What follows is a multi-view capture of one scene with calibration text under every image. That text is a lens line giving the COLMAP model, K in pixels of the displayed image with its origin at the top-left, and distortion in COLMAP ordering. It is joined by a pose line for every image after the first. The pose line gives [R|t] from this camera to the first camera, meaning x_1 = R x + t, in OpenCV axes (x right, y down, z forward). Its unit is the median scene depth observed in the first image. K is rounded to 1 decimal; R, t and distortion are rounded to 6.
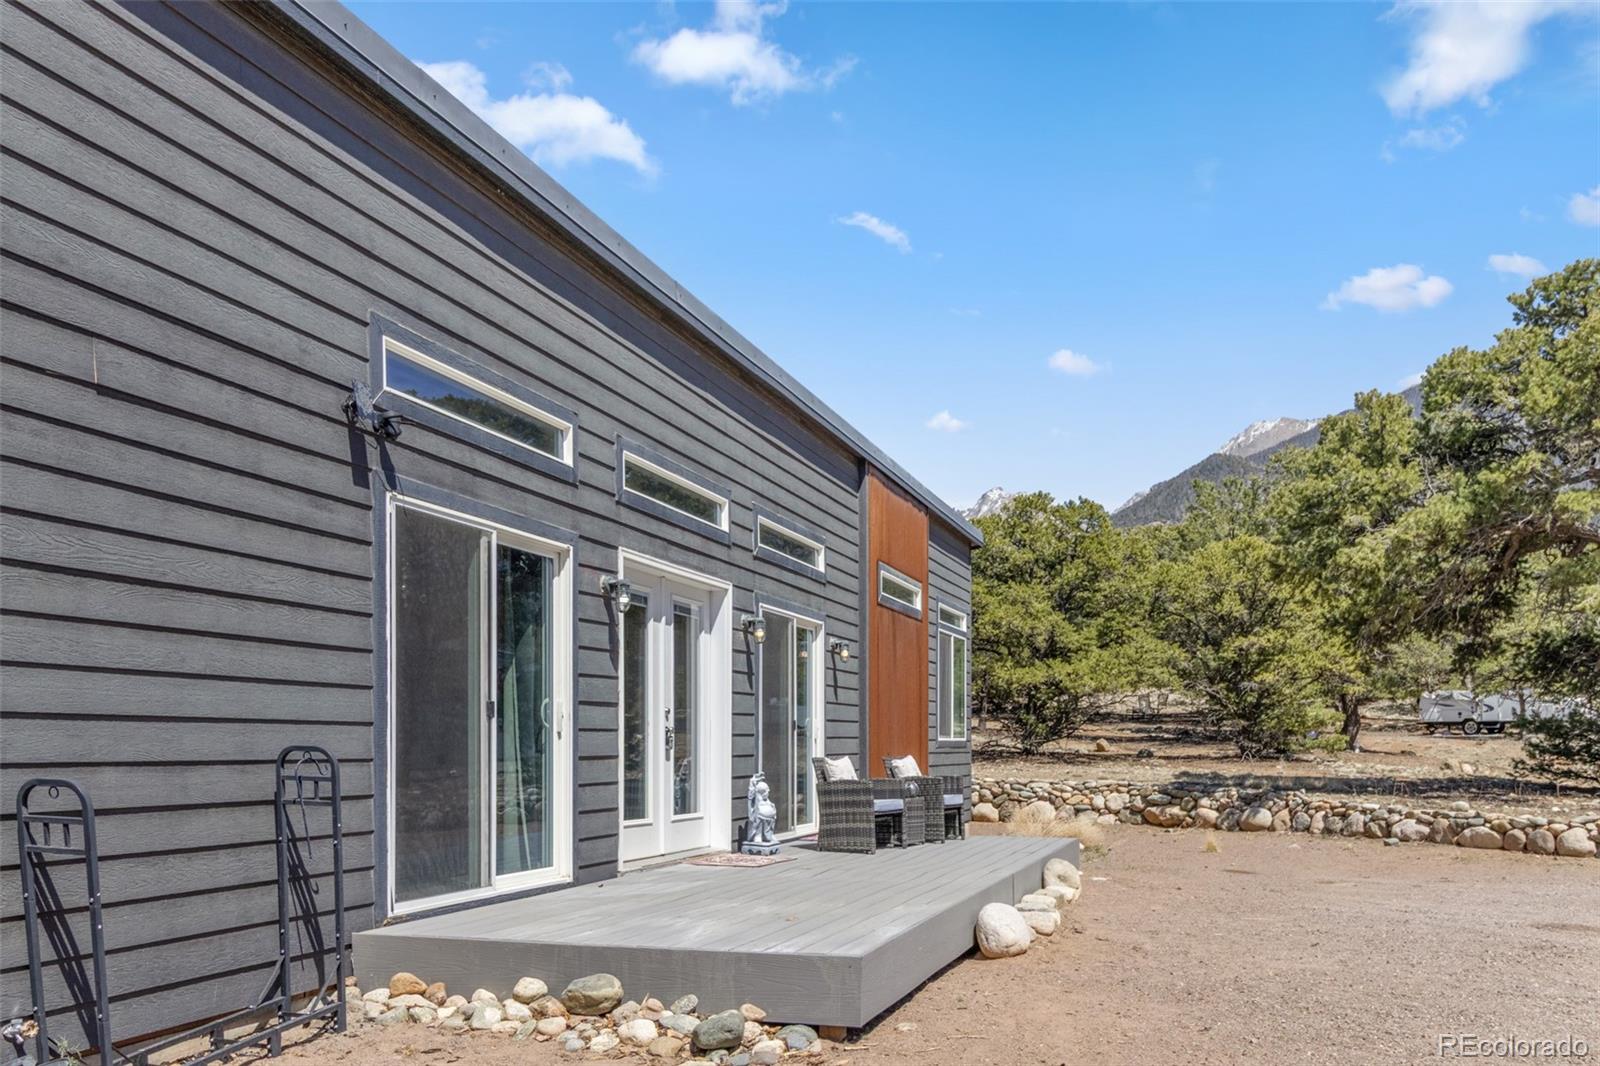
lens RADIAL K [[1306.6, 0, 799.9], [0, 1306.6, 681.8], [0, 0, 1]] dist [-0.002677, 0.001826]
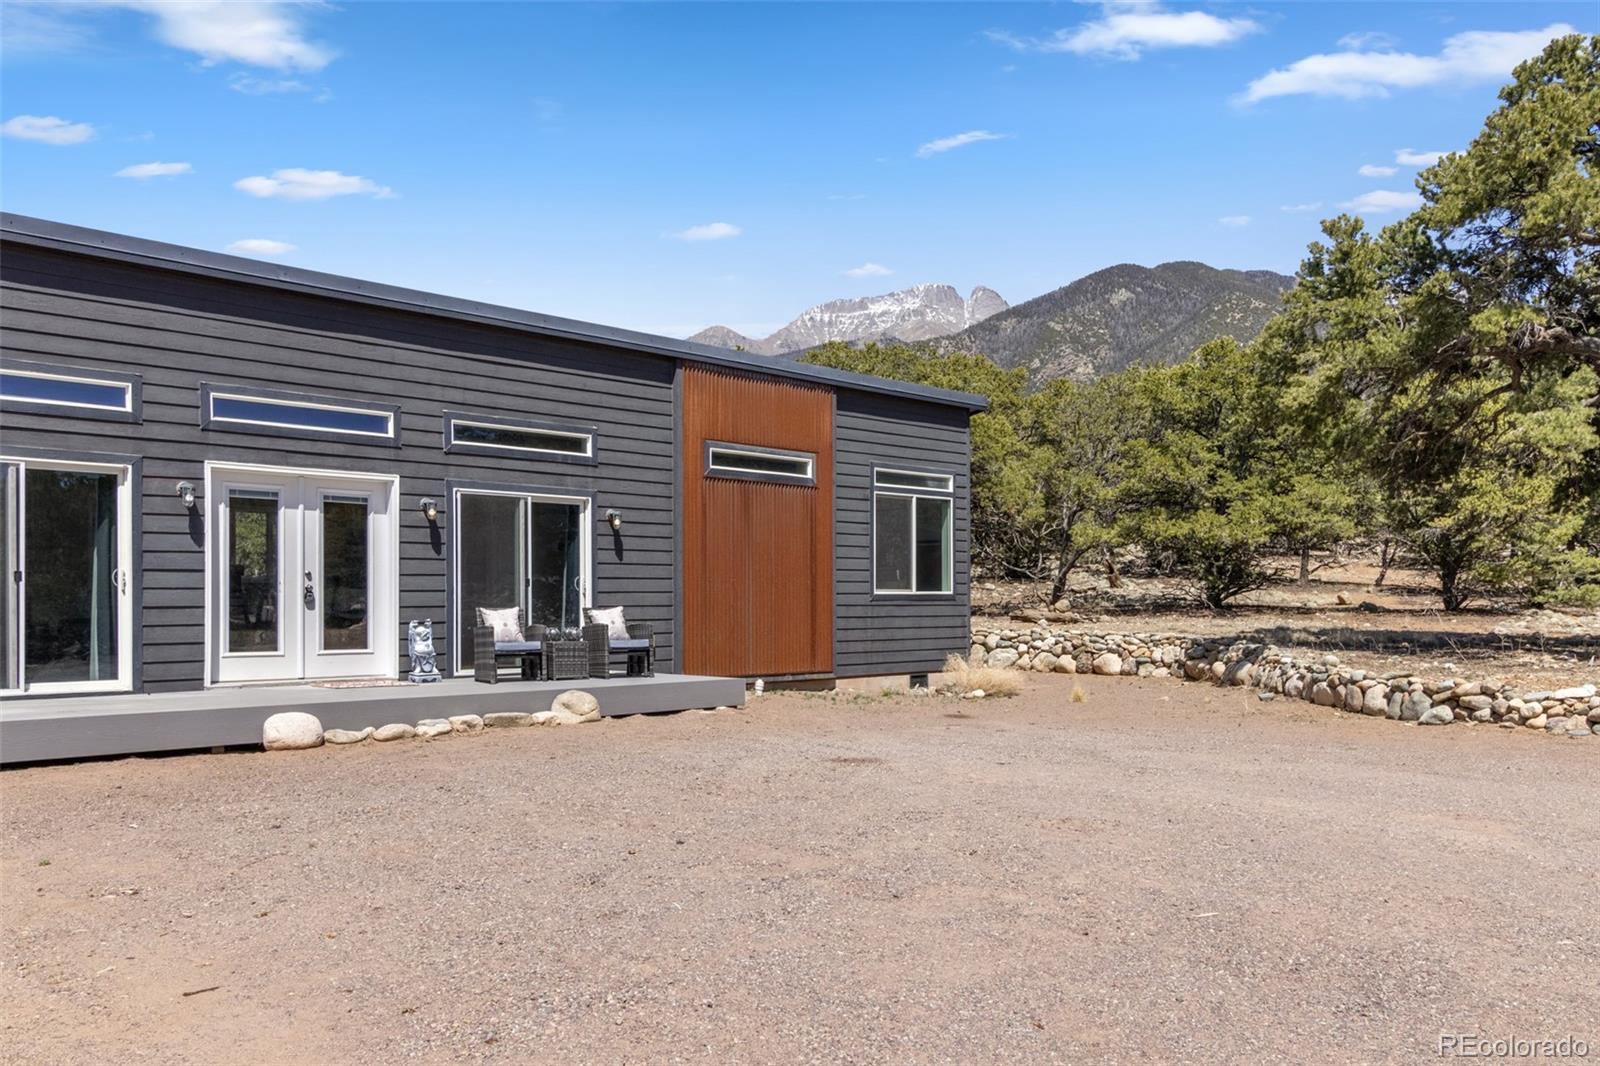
lens RADIAL K [[1267.2, 0, 794.9], [0, 1267.2, 522.0], [0, 0, 1]] dist [0.002113, 0.001898]
pose [[0.893287, -0.034215, -0.448183, 0.576739], [0.027412, 0.999390, -0.021659, 0.006533], [0.448650, 0.007063, 0.893679, 0.024848]]
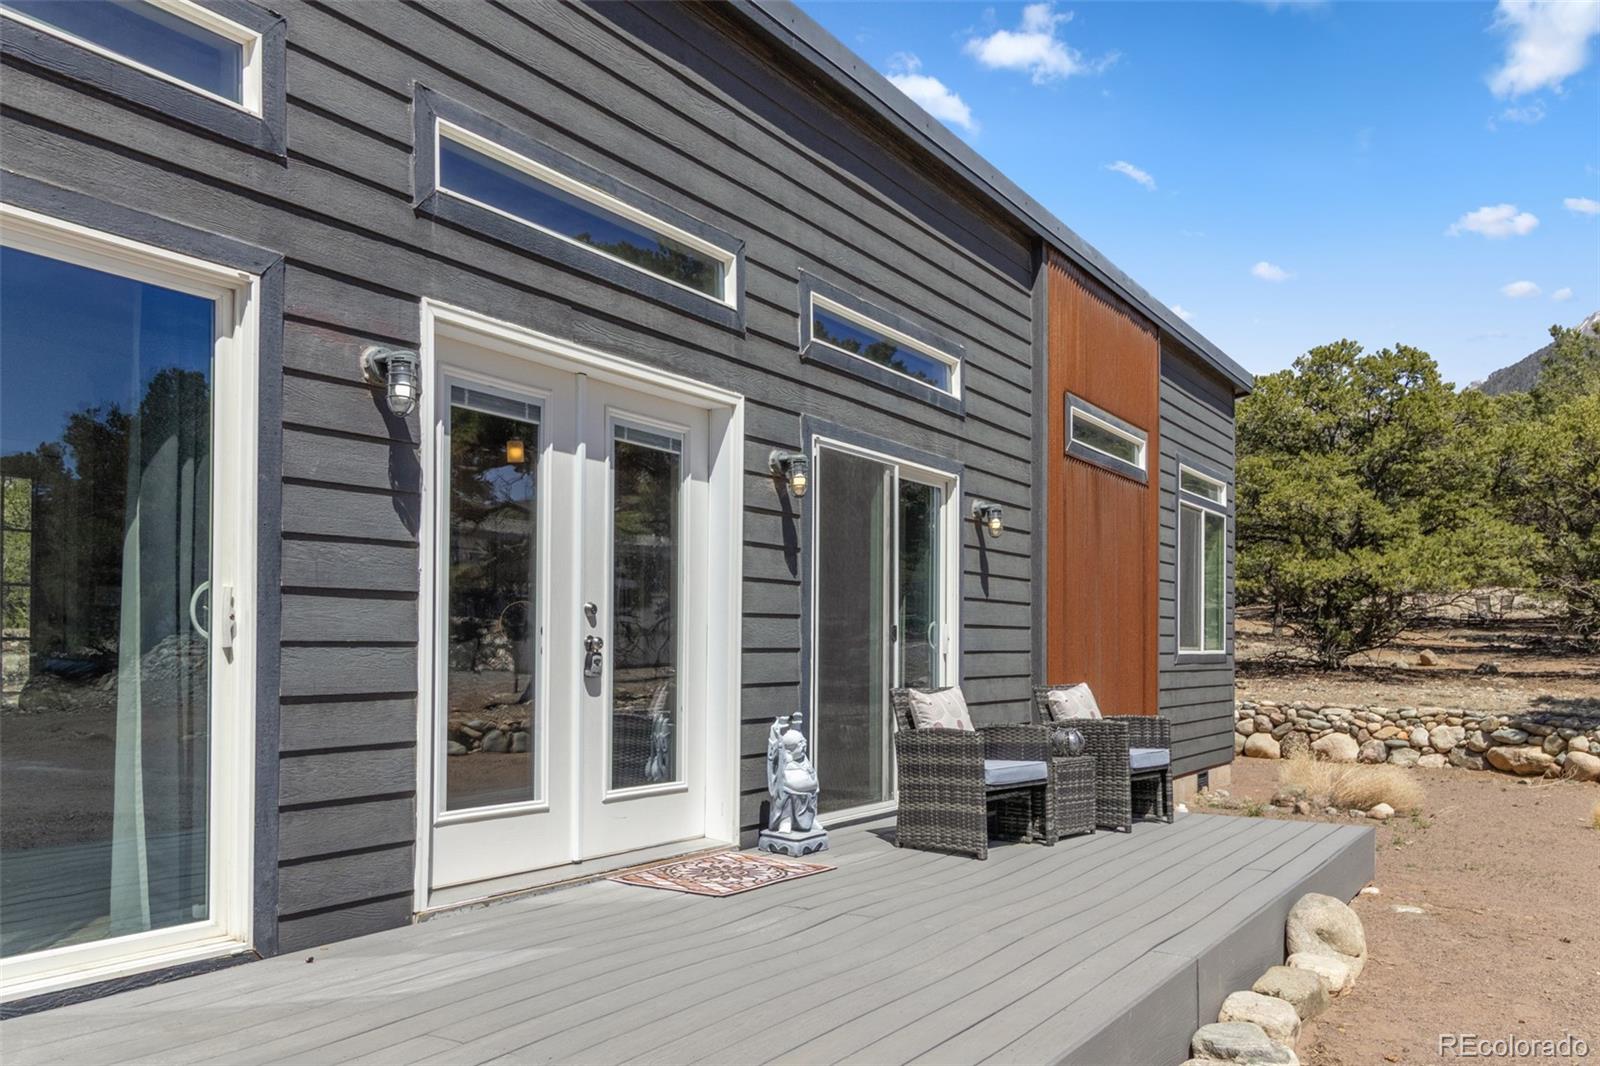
lens RADIAL K [[1299.6, 0, 817.0], [0, 1299.6, 589.1], [0, 0, 1]] dist [0.002819, 0.001339]
pose [[0.977045, -0.000415, -0.213032, 0.070462], [0.001114, 0.999994, 0.003160, 0.007282], [0.213029, -0.003325, 0.977040, 0.281782]]
